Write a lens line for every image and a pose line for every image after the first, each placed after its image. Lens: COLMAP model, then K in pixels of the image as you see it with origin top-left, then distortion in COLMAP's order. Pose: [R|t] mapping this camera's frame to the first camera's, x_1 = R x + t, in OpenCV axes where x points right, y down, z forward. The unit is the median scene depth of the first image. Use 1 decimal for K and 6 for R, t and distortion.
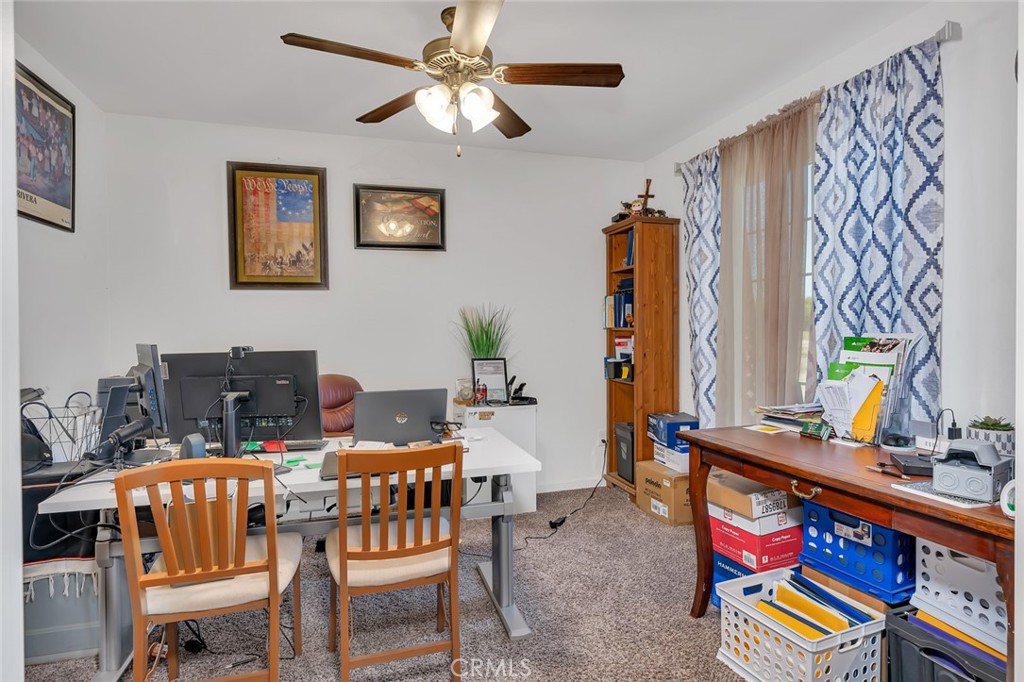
lens RADIAL K [[522.9, 0, 512.9], [0, 522.9, 338.4], [0, 0, 1]] dist [-0.004441, 0.000696]
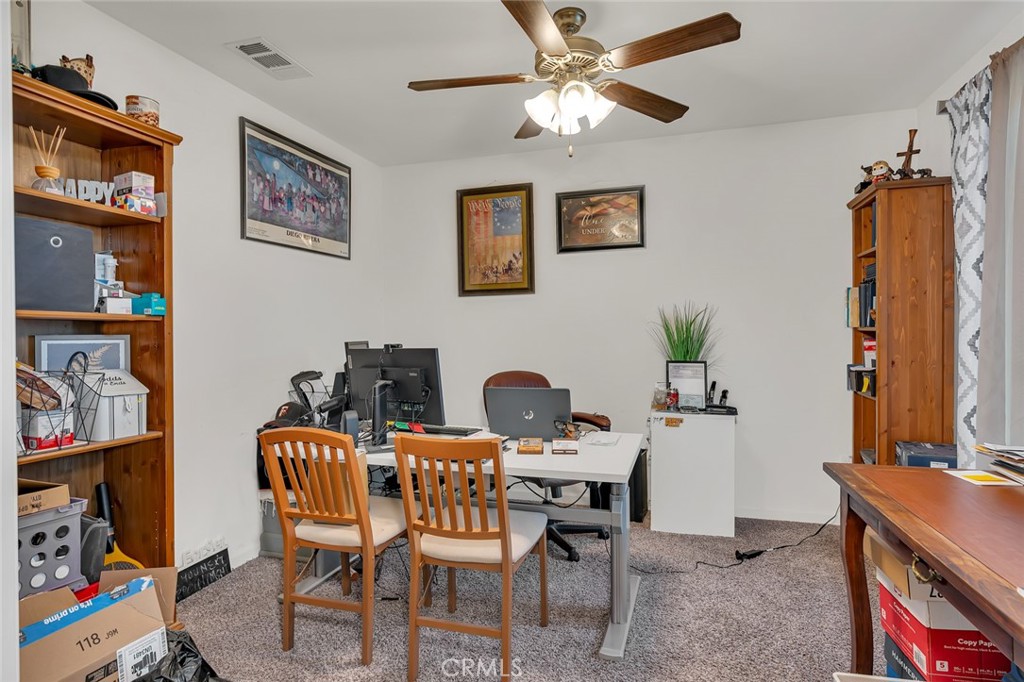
lens RADIAL K [[522.9, 0, 524.9], [0, 522.9, 337.4], [0, 0, 1]] dist [-0.004441, 0.000696]
pose [[0.835996, 0.006615, -0.548696, 0.238502], [-0.007407, 0.999972, 0.000770, -0.002163], [0.548686, 0.003420, 0.836022, 0.076726]]
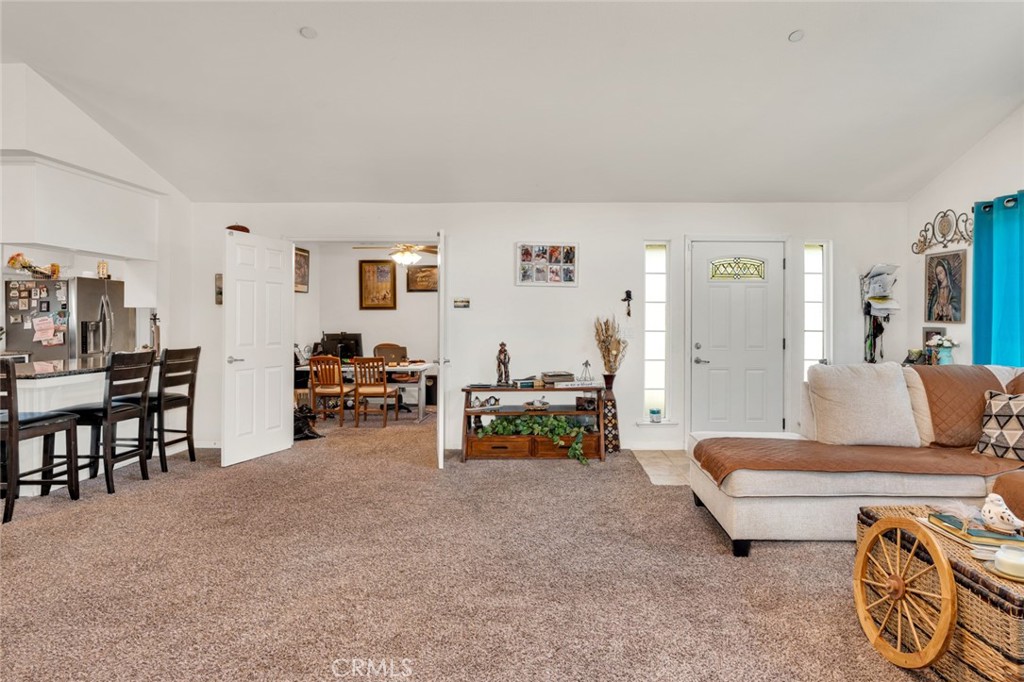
lens RADIAL K [[522.9, 0, 543.4], [0, 522.9, 320.5], [0, 0, 1]] dist [-0.004441, 0.000696]
pose [[0.955272, 0.010246, -0.295550, 1.040122], [-0.015870, 0.999736, -0.016634, -0.013706], [0.295302, 0.020580, 0.955182, -1.136877]]
